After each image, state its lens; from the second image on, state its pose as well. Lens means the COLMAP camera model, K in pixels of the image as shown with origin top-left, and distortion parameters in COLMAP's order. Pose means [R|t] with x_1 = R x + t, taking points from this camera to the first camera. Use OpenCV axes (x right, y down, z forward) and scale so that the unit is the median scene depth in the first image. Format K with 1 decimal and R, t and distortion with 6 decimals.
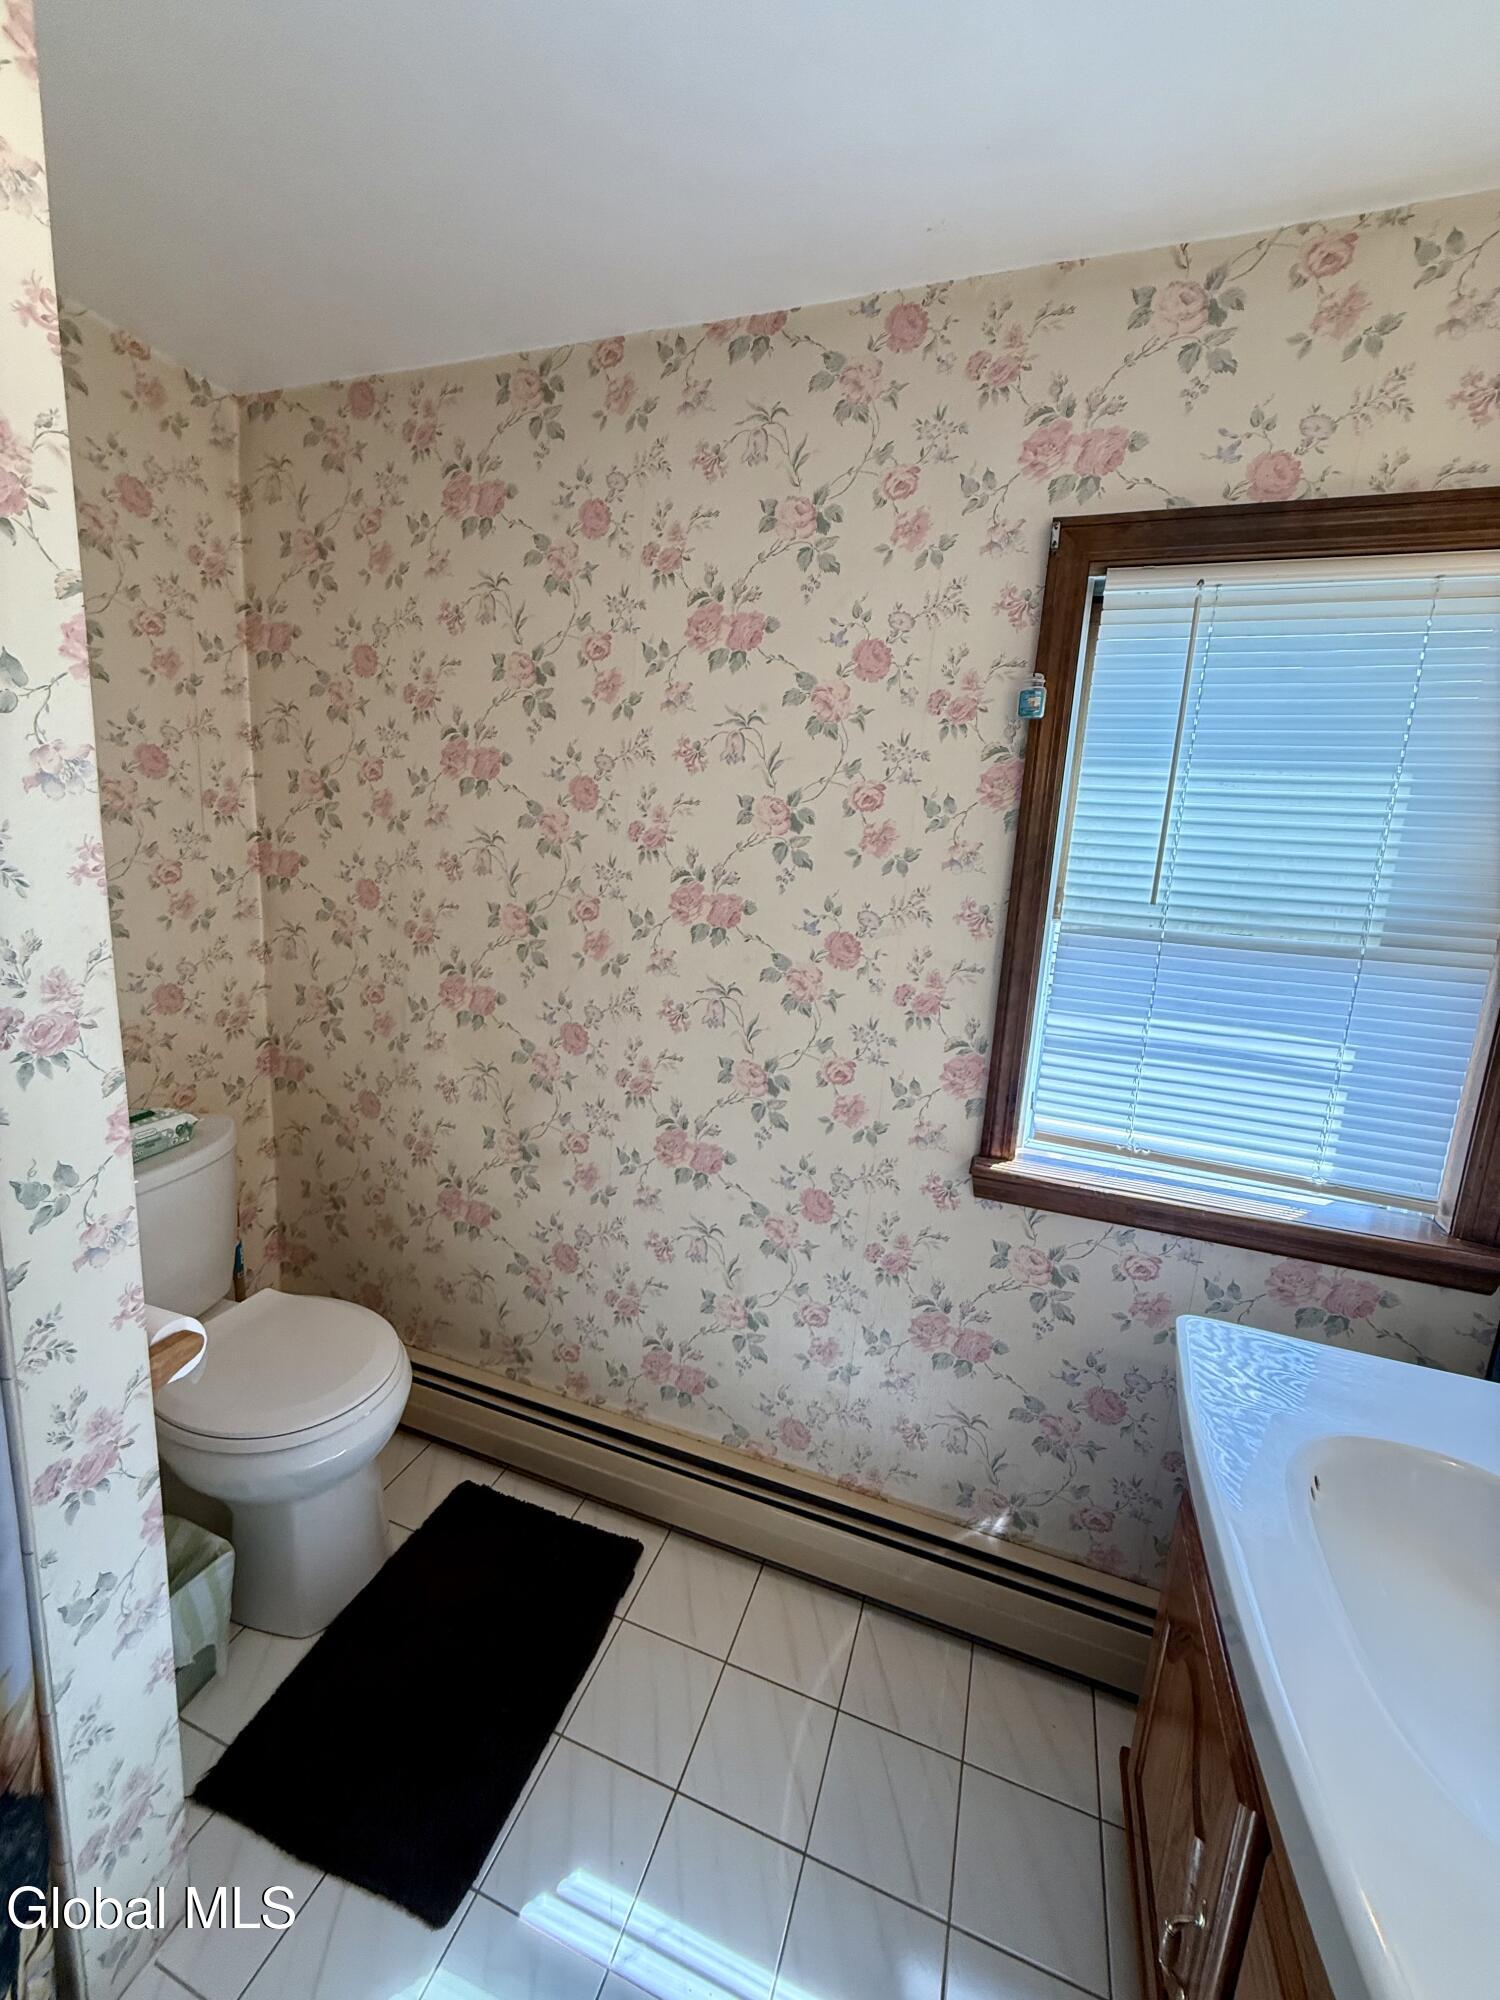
lens RADIAL K [[795.4, 0, 752.8], [0, 795.4, 995.4], [0, 0, 1]] dist [0.000205, -0.000069]
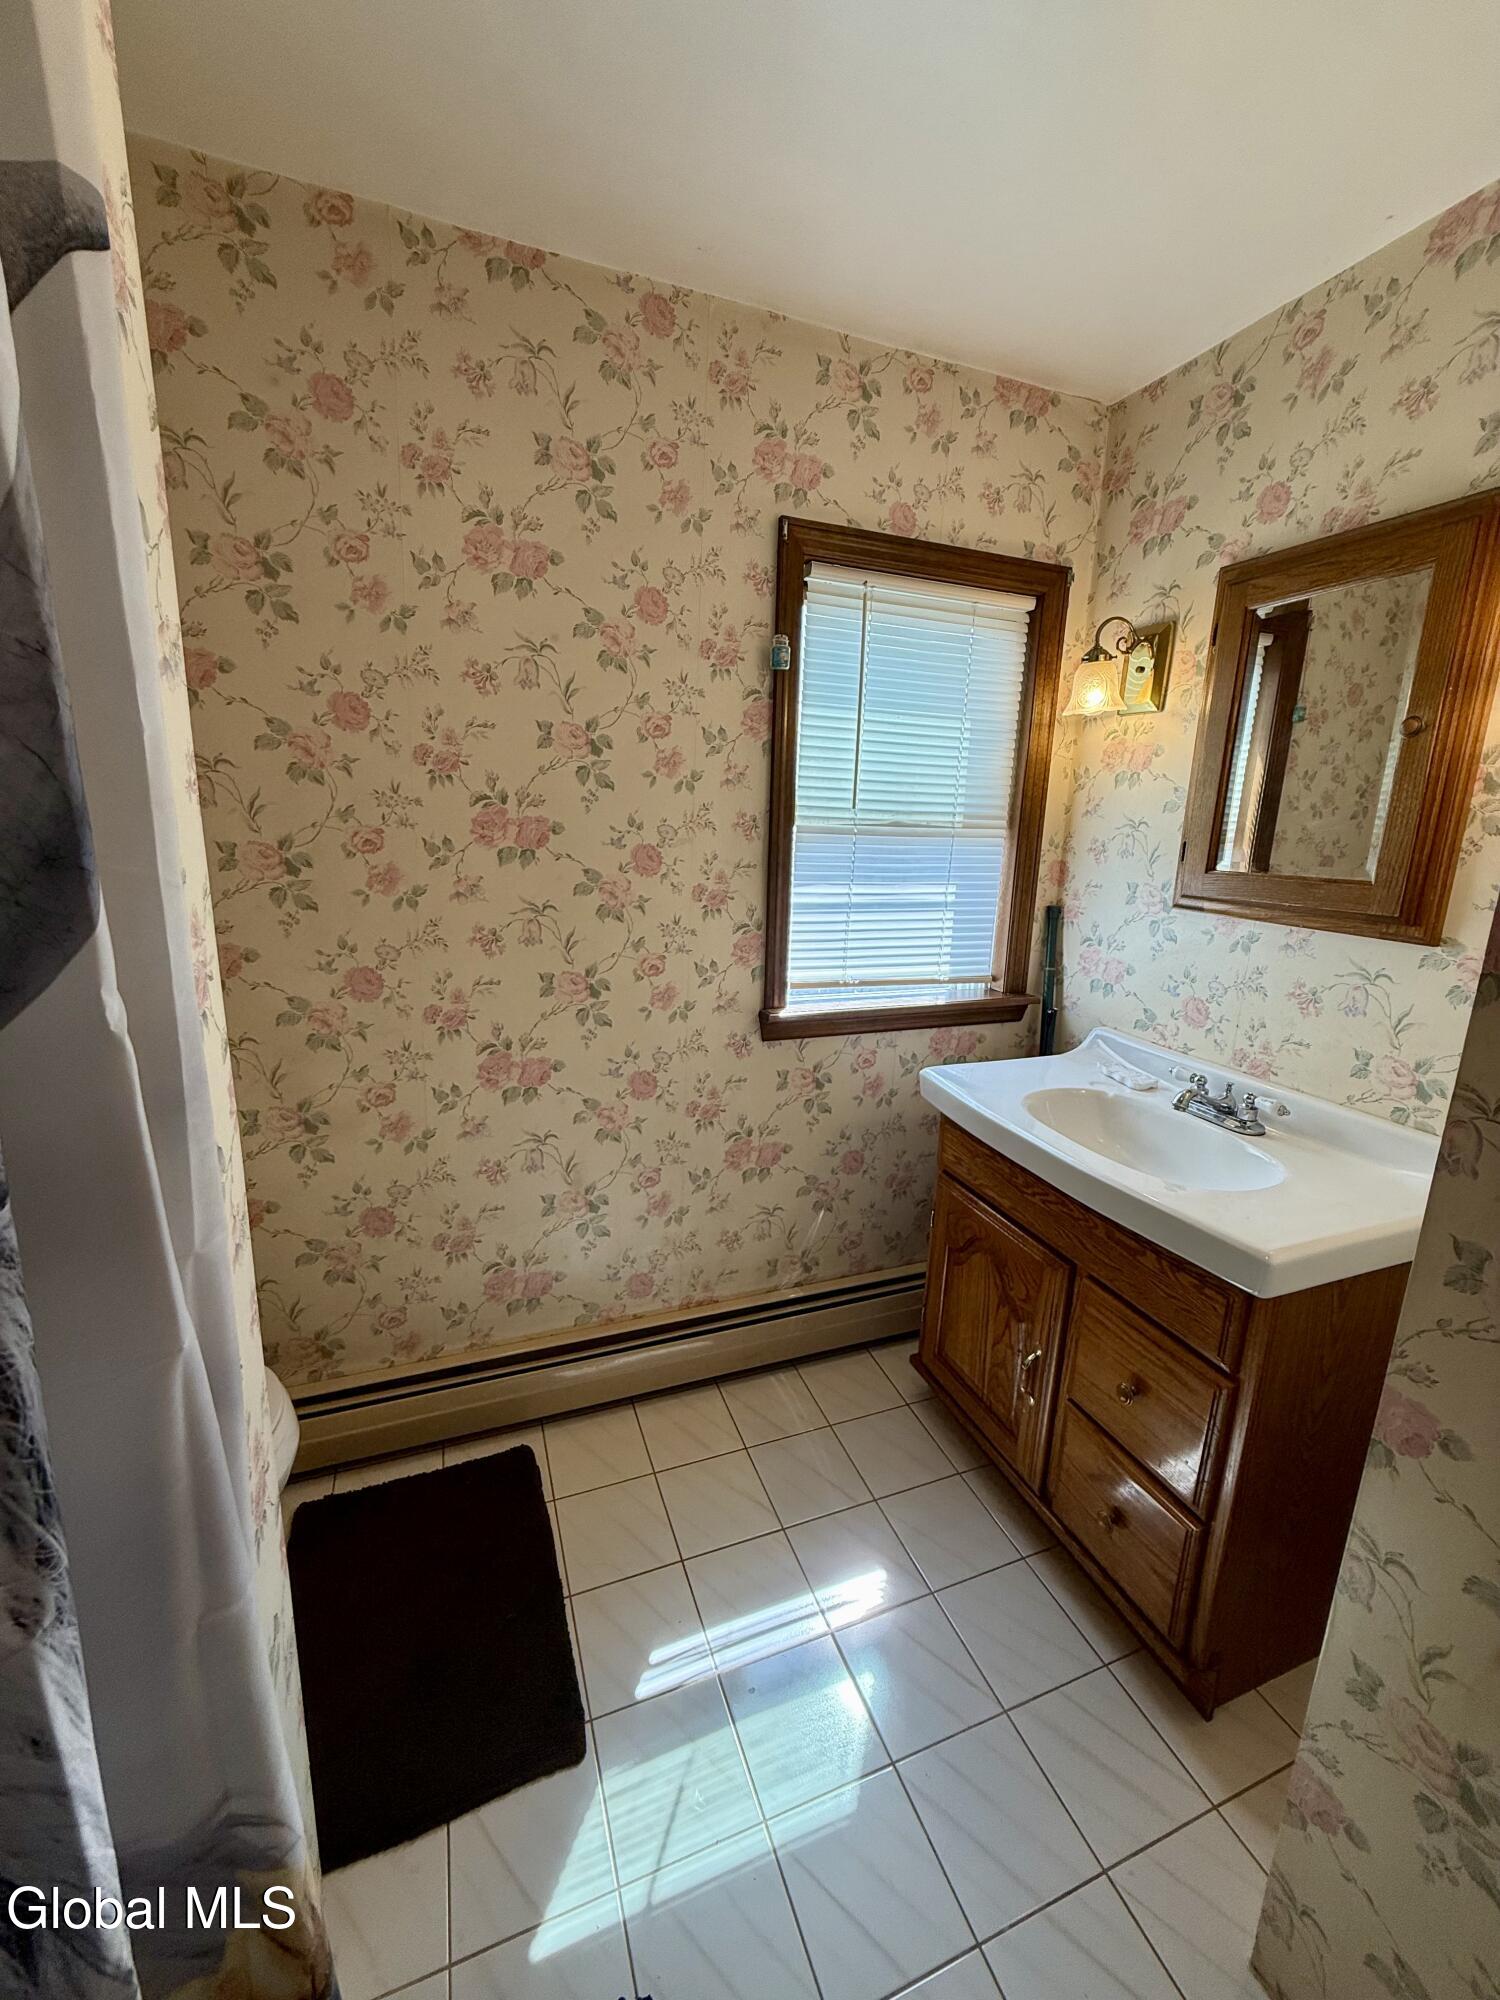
lens RADIAL K [[795.4, 0, 752.8], [0, 795.4, 995.4], [0, 0, 1]] dist [0.000205, -0.000069]
pose [[0.756794, -0.178934, 0.628685, -0.544195], [0.133376, 0.983839, 0.119462, 0.019954], [-0.639901, -0.006557, 0.768430, 0.004876]]
